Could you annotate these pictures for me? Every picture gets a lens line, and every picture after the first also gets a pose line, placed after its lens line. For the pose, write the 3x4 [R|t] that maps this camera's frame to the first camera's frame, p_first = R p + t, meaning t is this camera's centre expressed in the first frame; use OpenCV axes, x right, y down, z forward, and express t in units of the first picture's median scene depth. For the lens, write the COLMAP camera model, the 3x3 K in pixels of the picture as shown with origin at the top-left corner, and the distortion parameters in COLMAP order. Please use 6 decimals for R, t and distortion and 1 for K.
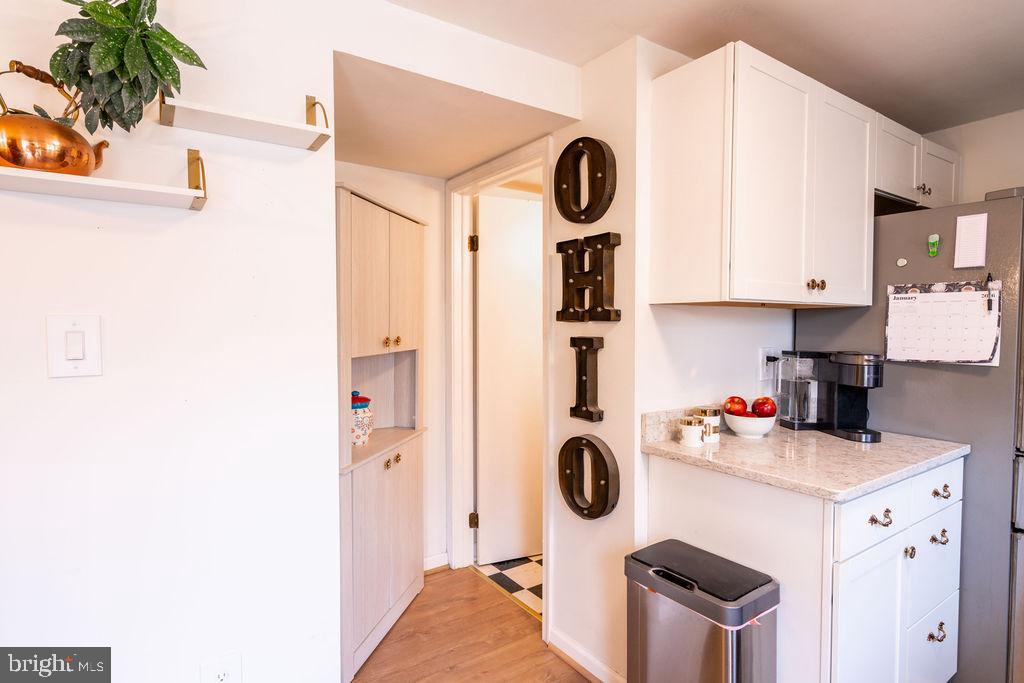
lens RADIAL K [[540.8, 0, 503.8], [0, 540.8, 341.5], [0, 0, 1]] dist [0.003397, 0.002398]
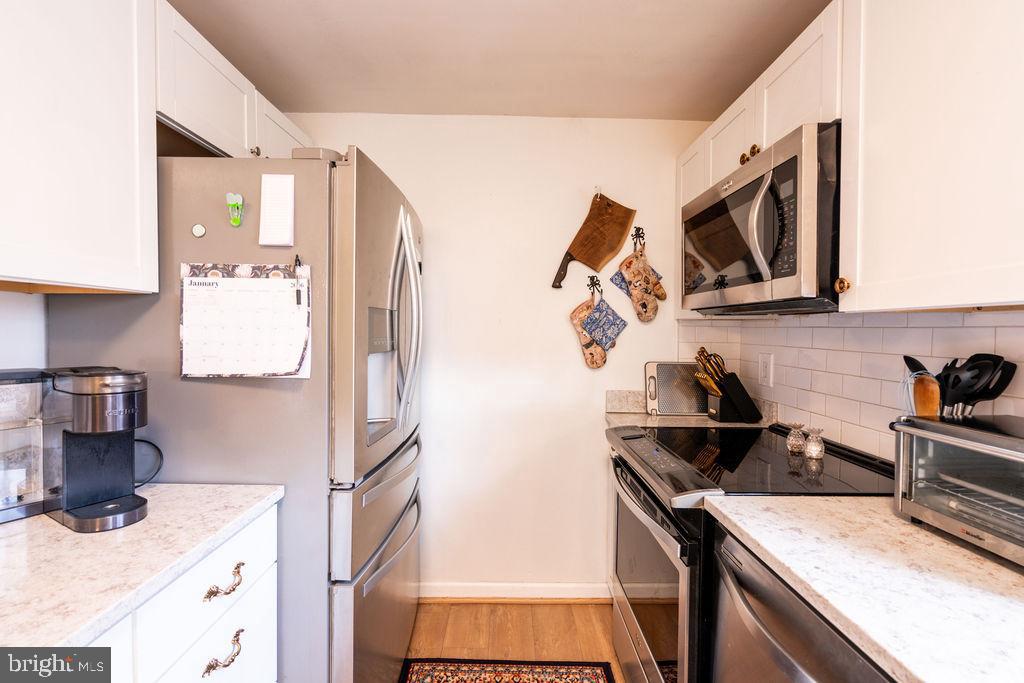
lens RADIAL K [[441.3, 0, 507.2], [0, 441.3, 342.9], [0, 0, 1]] dist [-0.010572, 0.000528]
pose [[0.556186, -0.021365, 0.830783, 0.463782], [0.014862, 0.999765, 0.015761, -0.008333], [-0.830925, 0.003581, 0.556373, 0.356376]]
